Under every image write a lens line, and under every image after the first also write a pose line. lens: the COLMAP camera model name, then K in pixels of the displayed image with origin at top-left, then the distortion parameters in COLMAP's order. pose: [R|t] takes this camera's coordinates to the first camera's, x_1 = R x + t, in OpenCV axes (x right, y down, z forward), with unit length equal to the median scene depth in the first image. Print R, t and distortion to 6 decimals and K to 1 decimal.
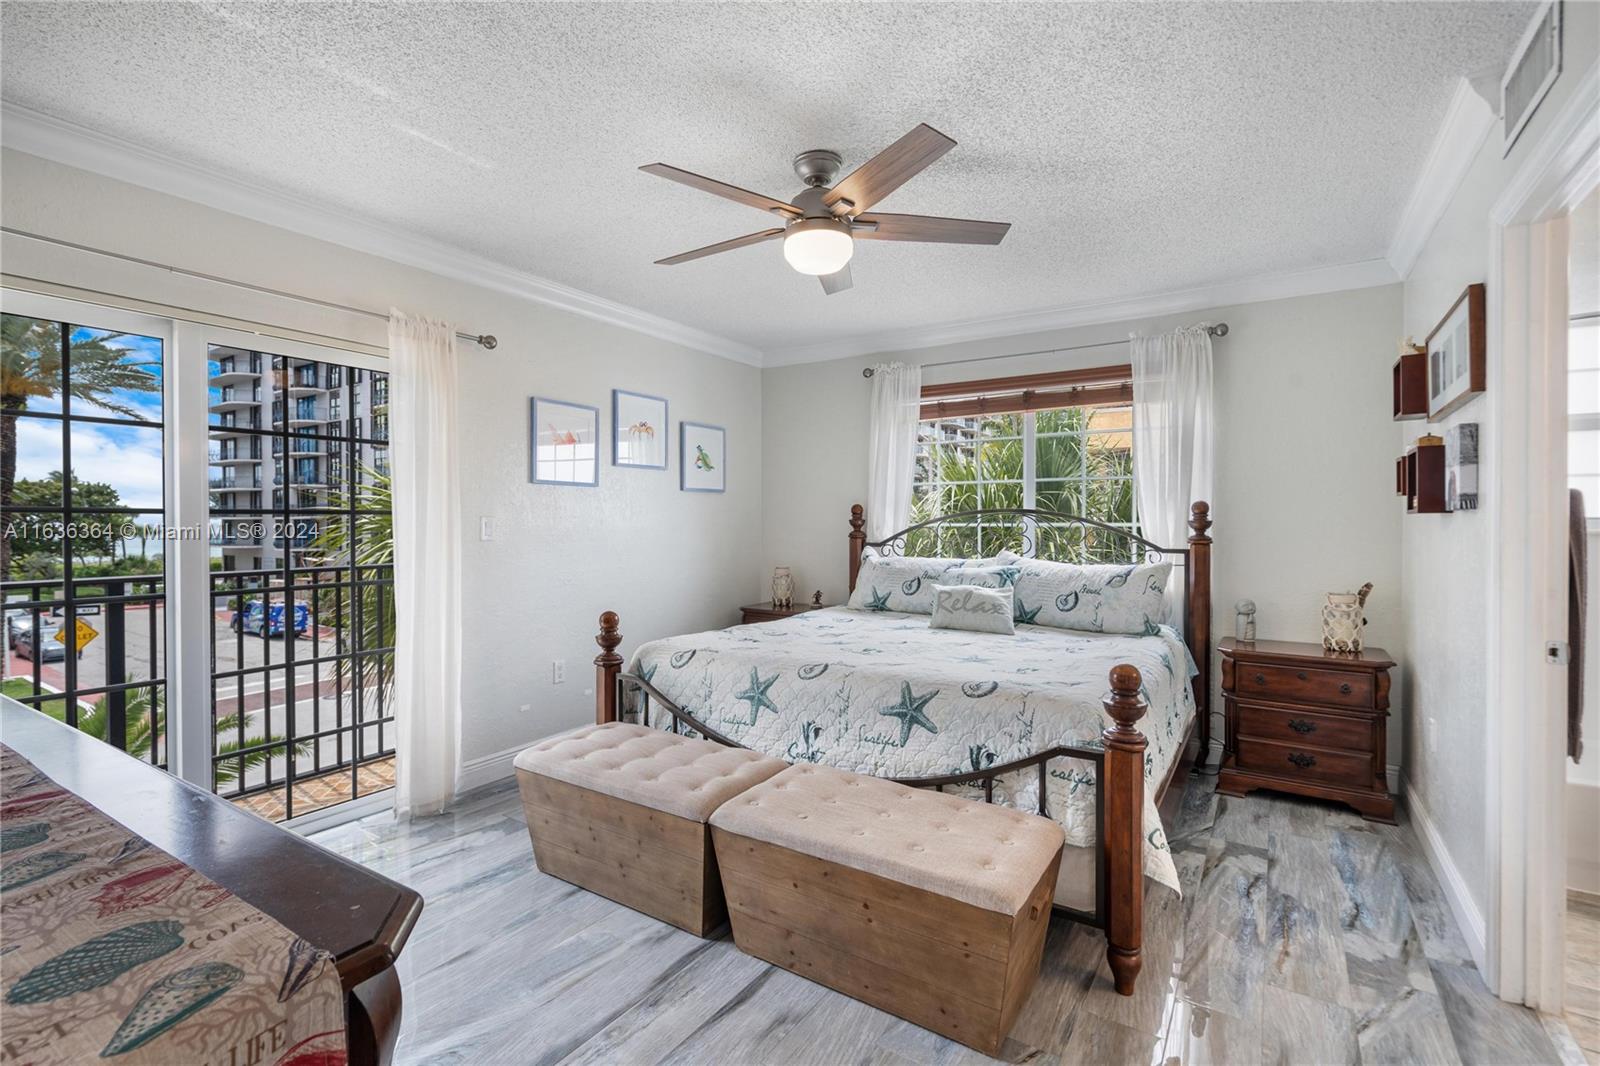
lens RADIAL K [[742.7, 0, 779.1], [0, 742.7, 521.8], [0, 0, 1]] dist [-0.003986, -0.000318]
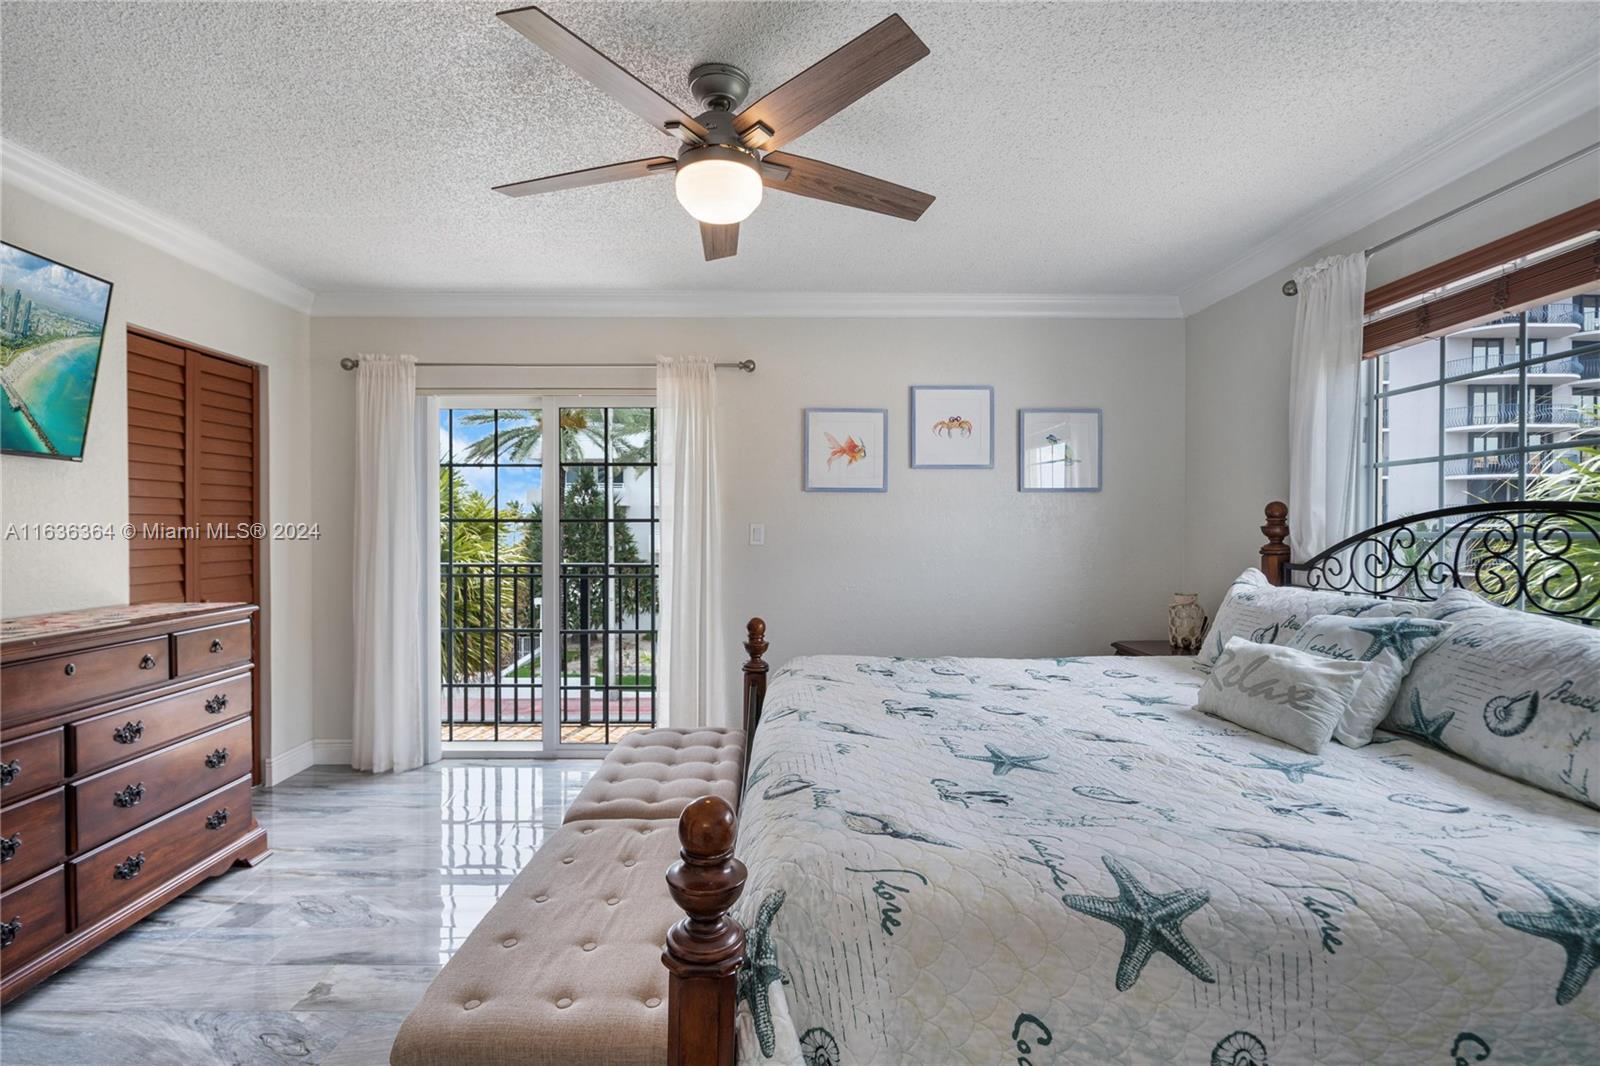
lens RADIAL K [[716.5, 0, 800.0], [0, 716.5, 533.0], [0, 0, 1]] dist [0.000088, -0.000106]
pose [[0.576148, 0.010839, -0.817273, 0.625656], [-0.001200, 0.999922, 0.012415, -0.006402], [0.817344, -0.006172, 0.576116, 0.521966]]
